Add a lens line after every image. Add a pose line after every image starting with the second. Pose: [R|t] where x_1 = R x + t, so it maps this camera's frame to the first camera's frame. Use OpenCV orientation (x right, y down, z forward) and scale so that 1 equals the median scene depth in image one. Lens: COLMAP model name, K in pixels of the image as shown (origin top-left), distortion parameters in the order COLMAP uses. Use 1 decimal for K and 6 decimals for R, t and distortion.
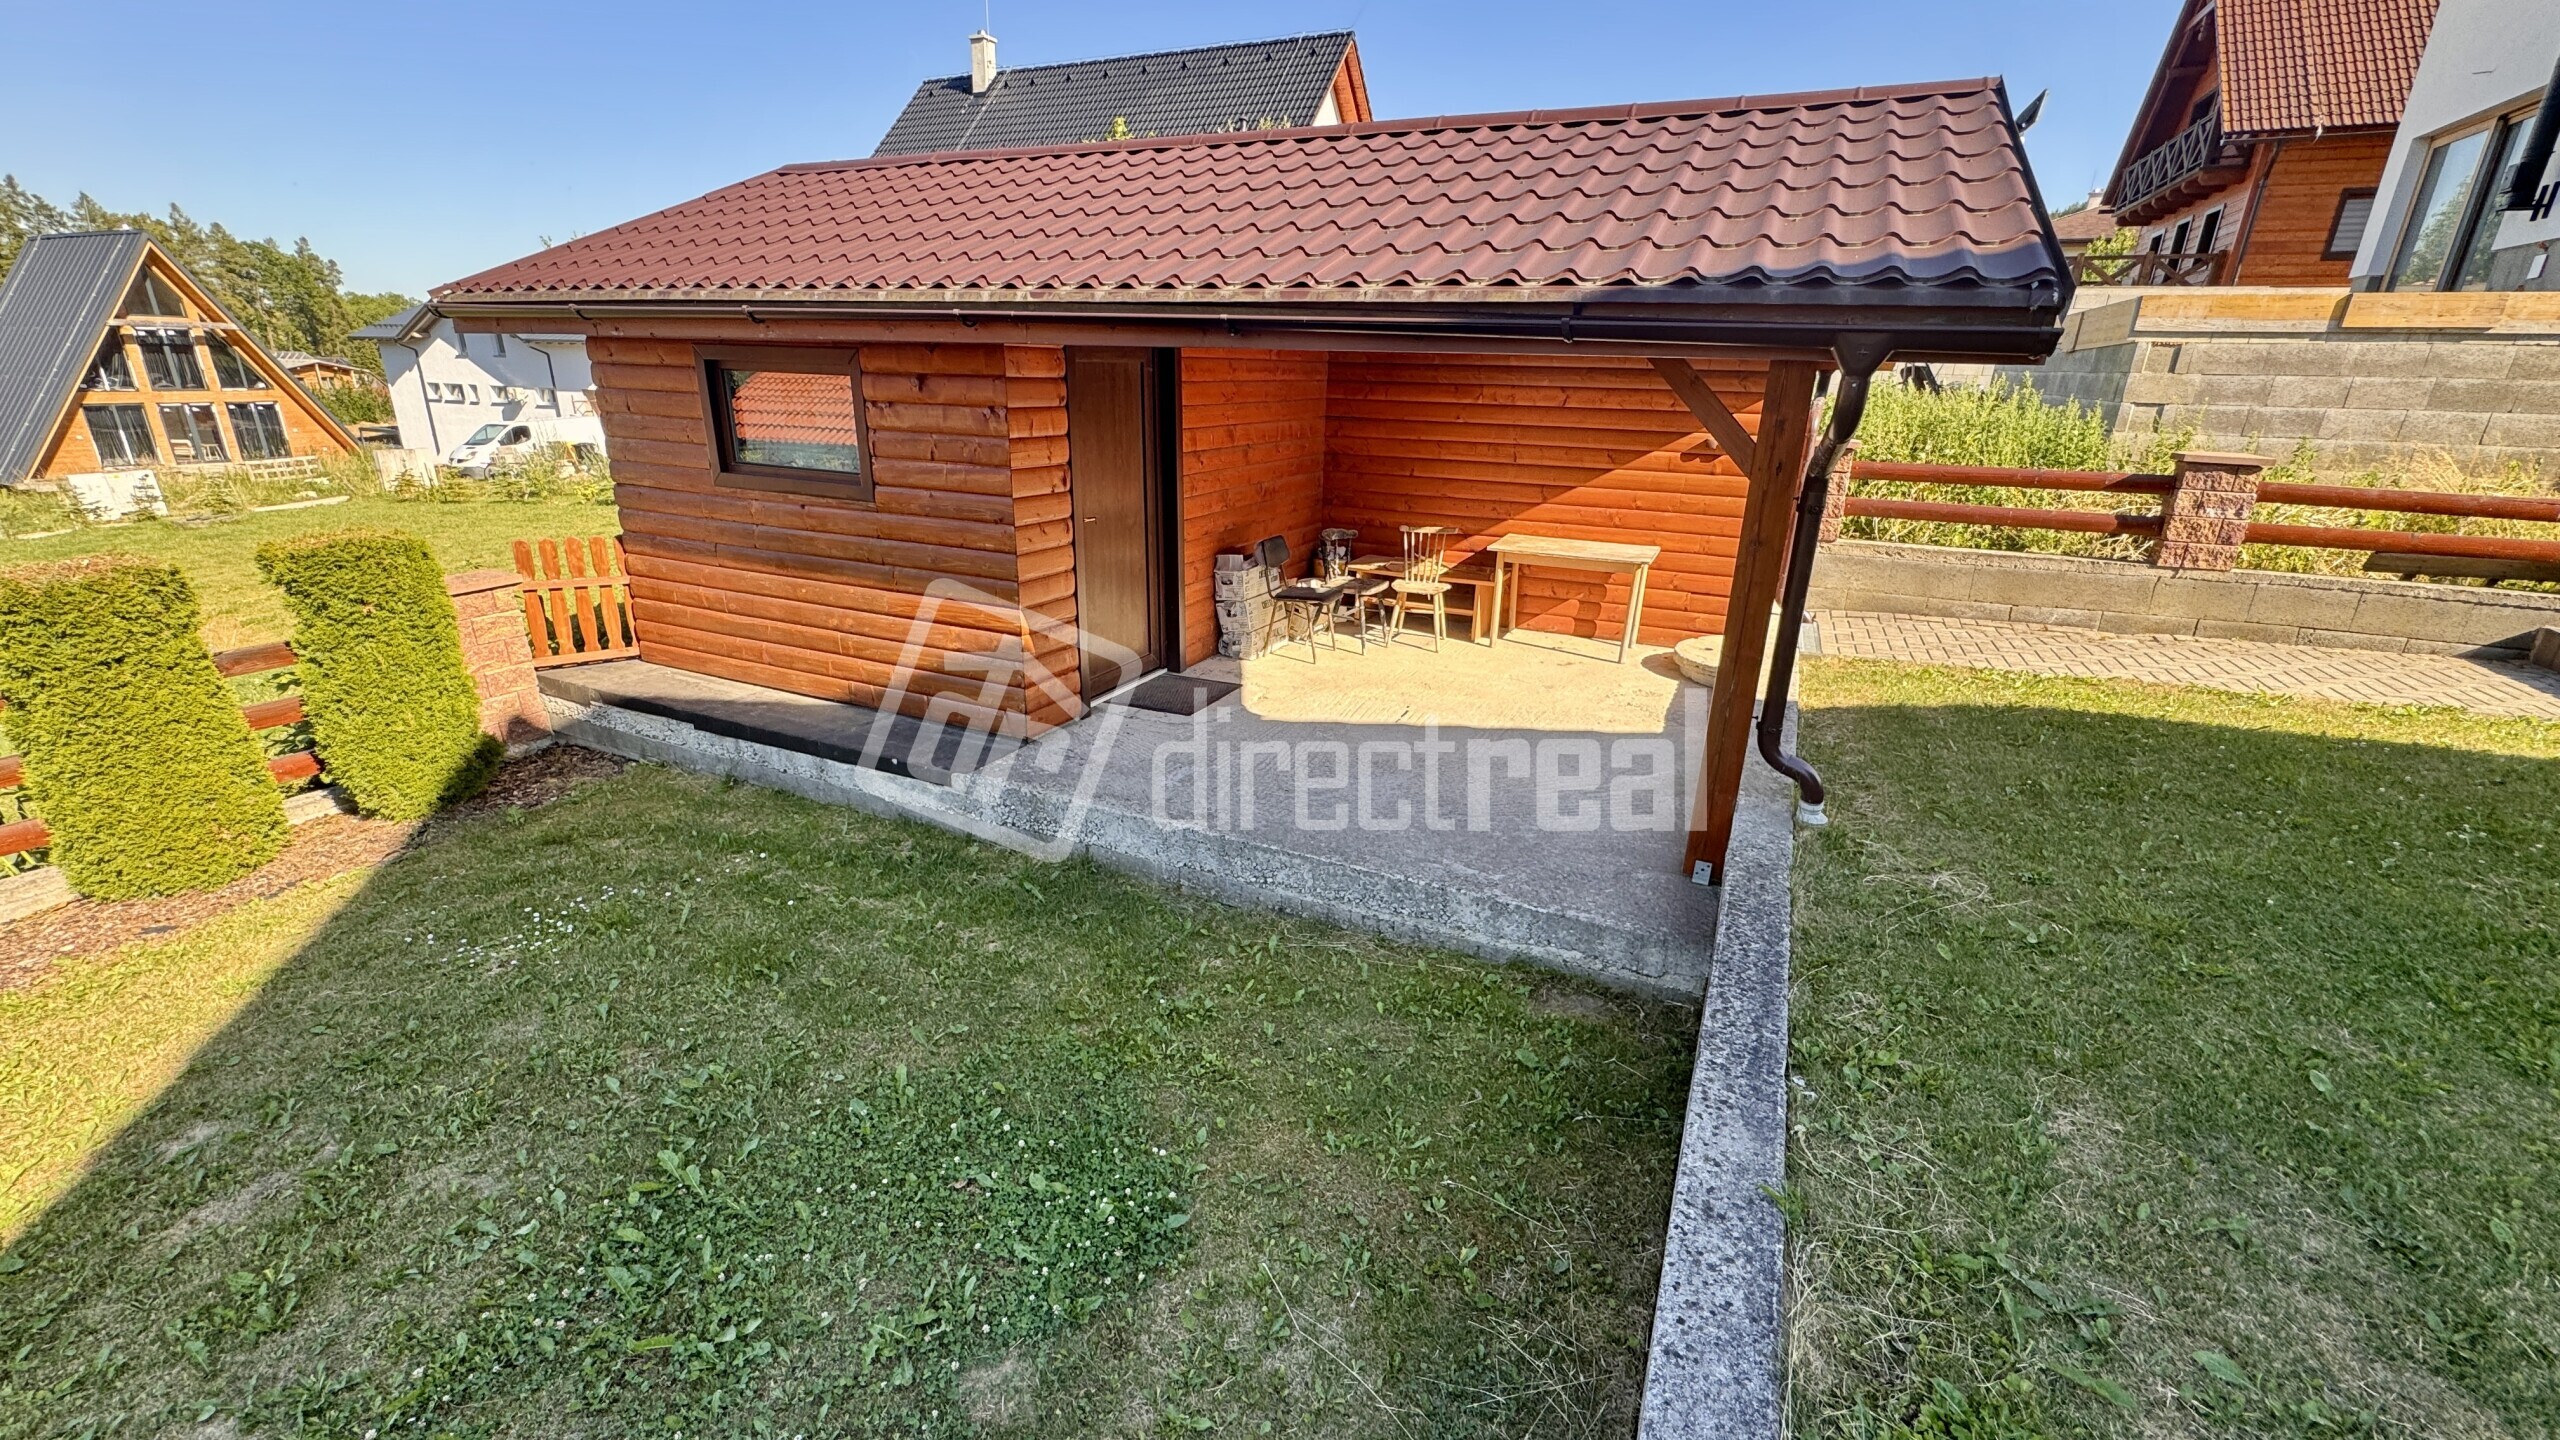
lens RADIAL K [[1026.8, 0, 1286.8], [0, 1026.8, 718.8], [0, 0, 1]] dist [-0.002105, 0.000146]
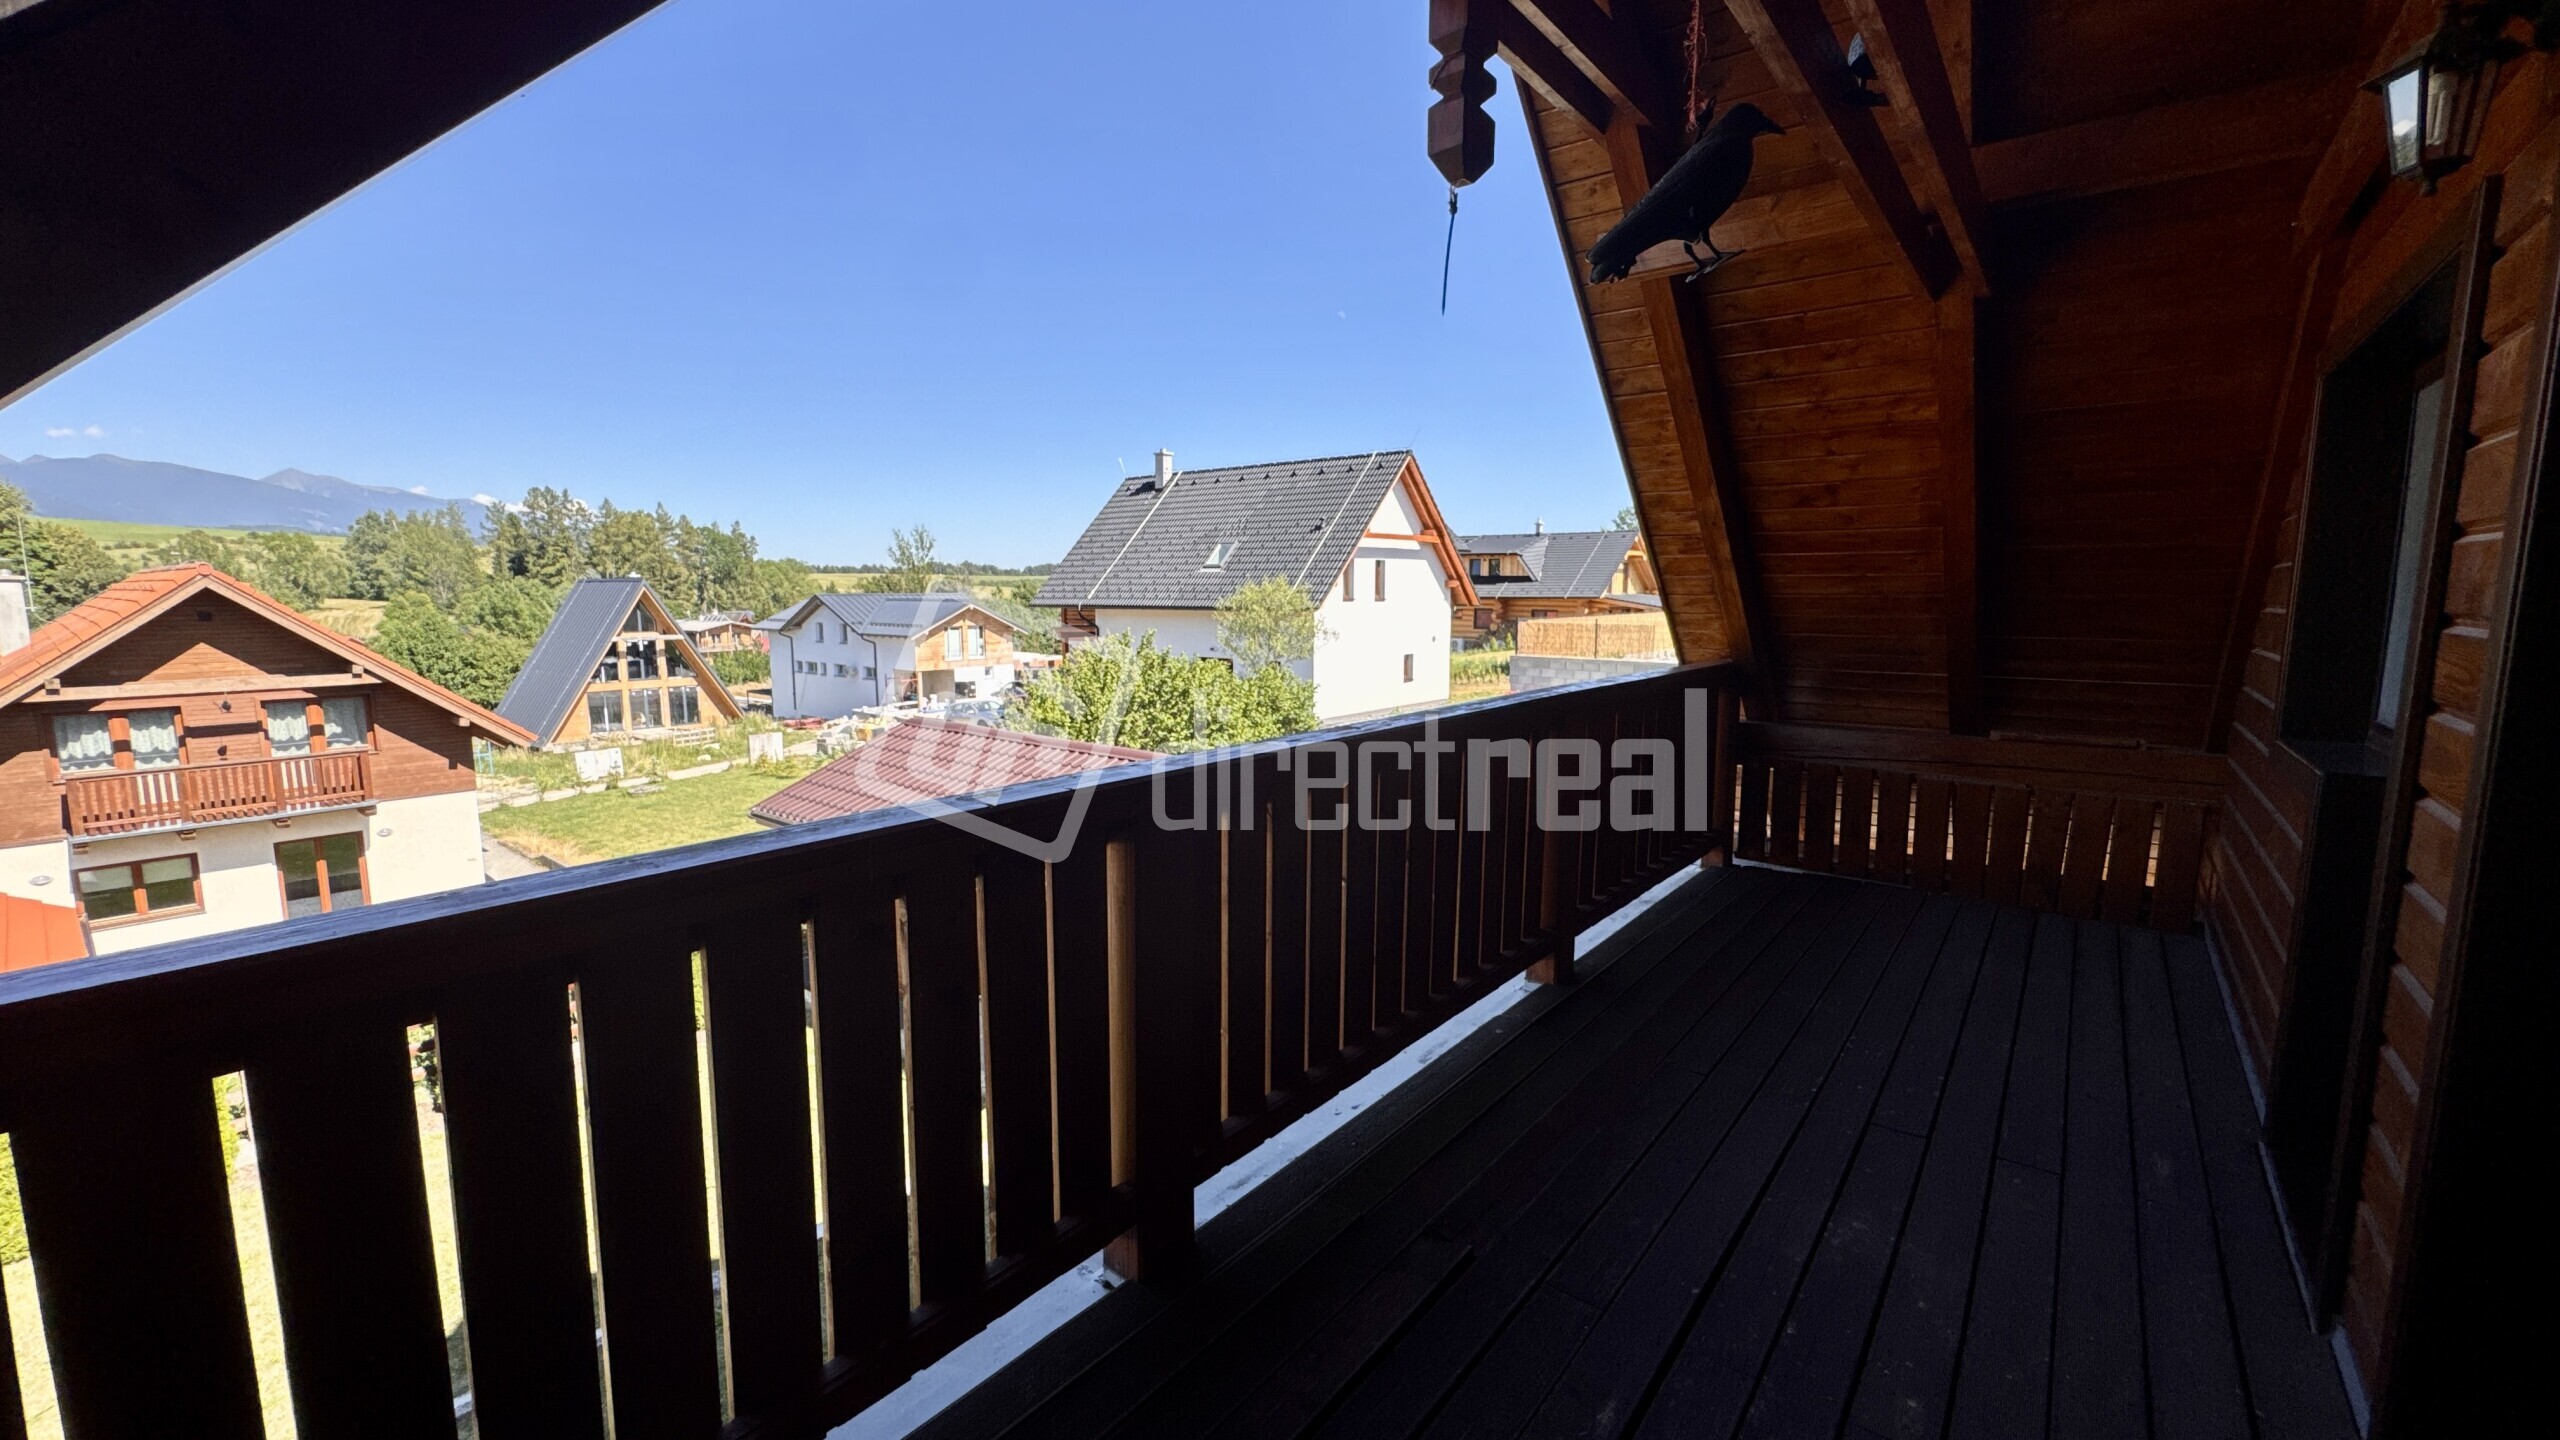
lens RADIAL K [[1026.8, 0, 1283.4], [0, 1026.8, 716.9], [0, 0, 1]] dist [-0.002105, 0.000146]
pose [[0.971339, 0.007506, -0.237580, 0.173720], [-0.055741, 0.978824, -0.196969, -0.037951], [0.231071, 0.204567, 0.951188, -0.192869]]
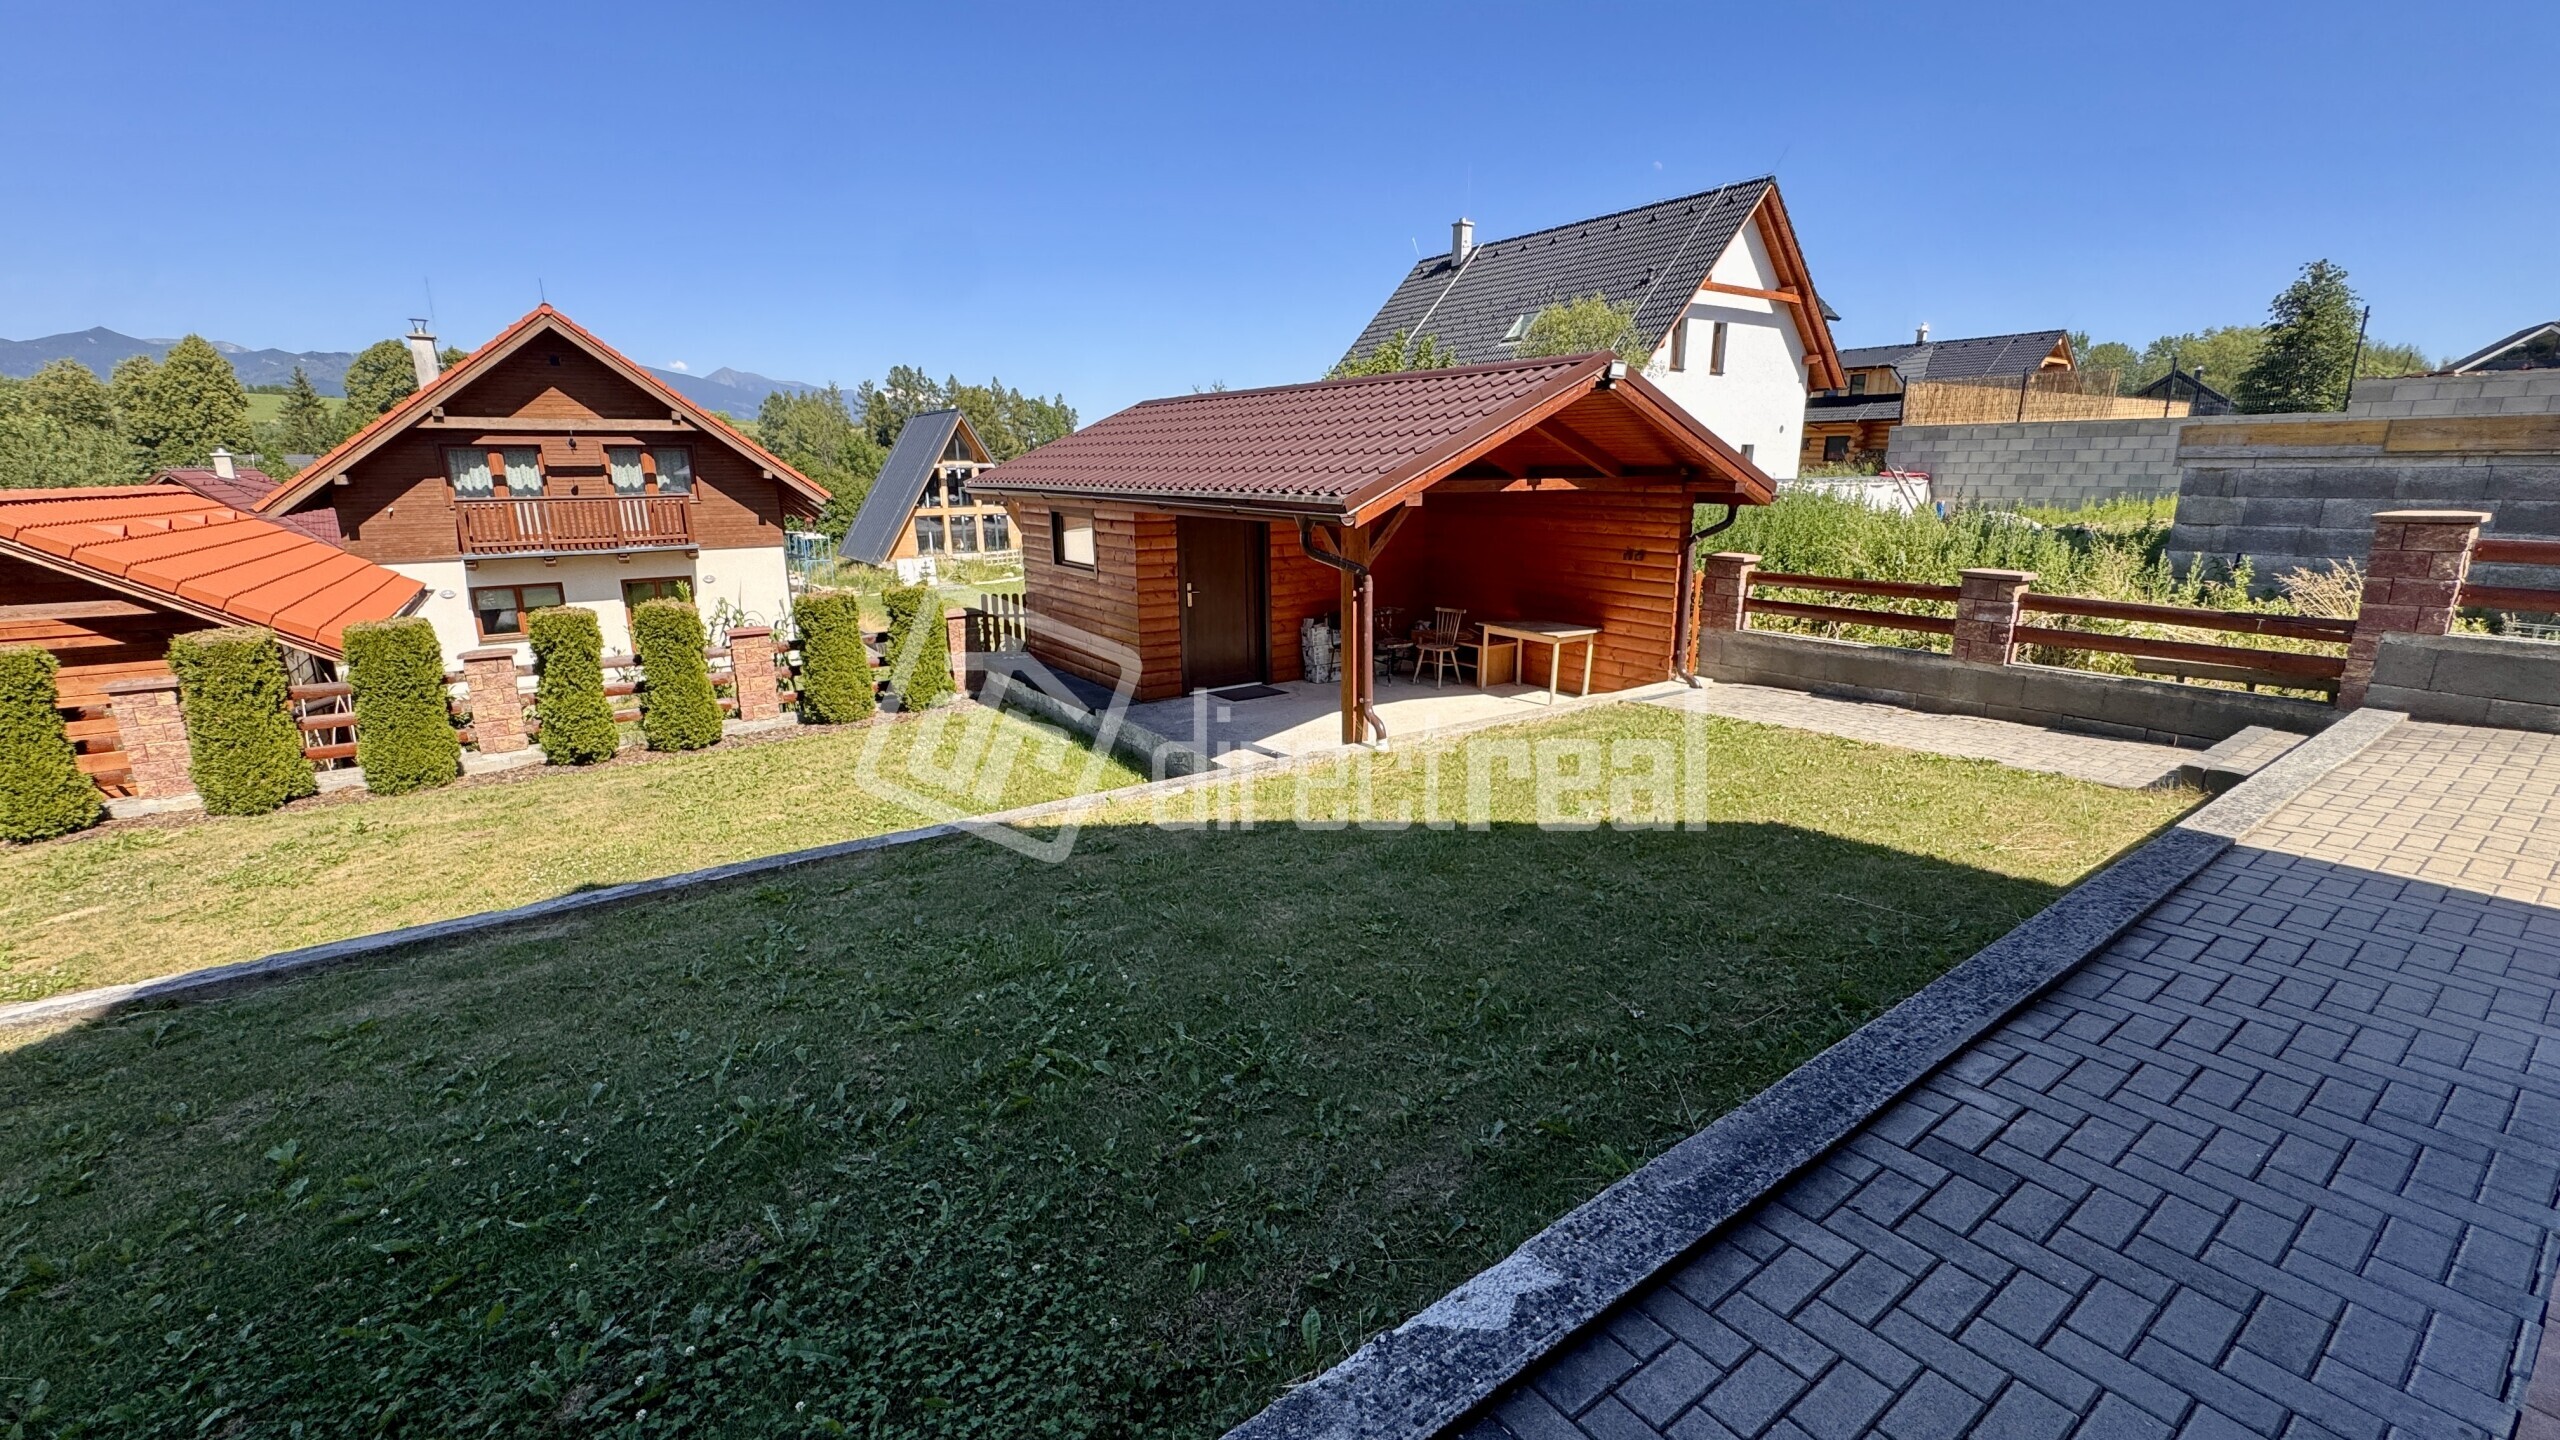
lens RADIAL K [[1026.8, 0, 1282.8], [0, 1026.8, 719.3], [0, 0, 1]] dist [-0.002105, 0.000146]
pose [[0.866501, 0.090950, -0.490820, 0.153753], [-0.135219, 0.989266, -0.055404, 0.020597], [0.480512, 0.114376, 0.869498, -0.093300]]
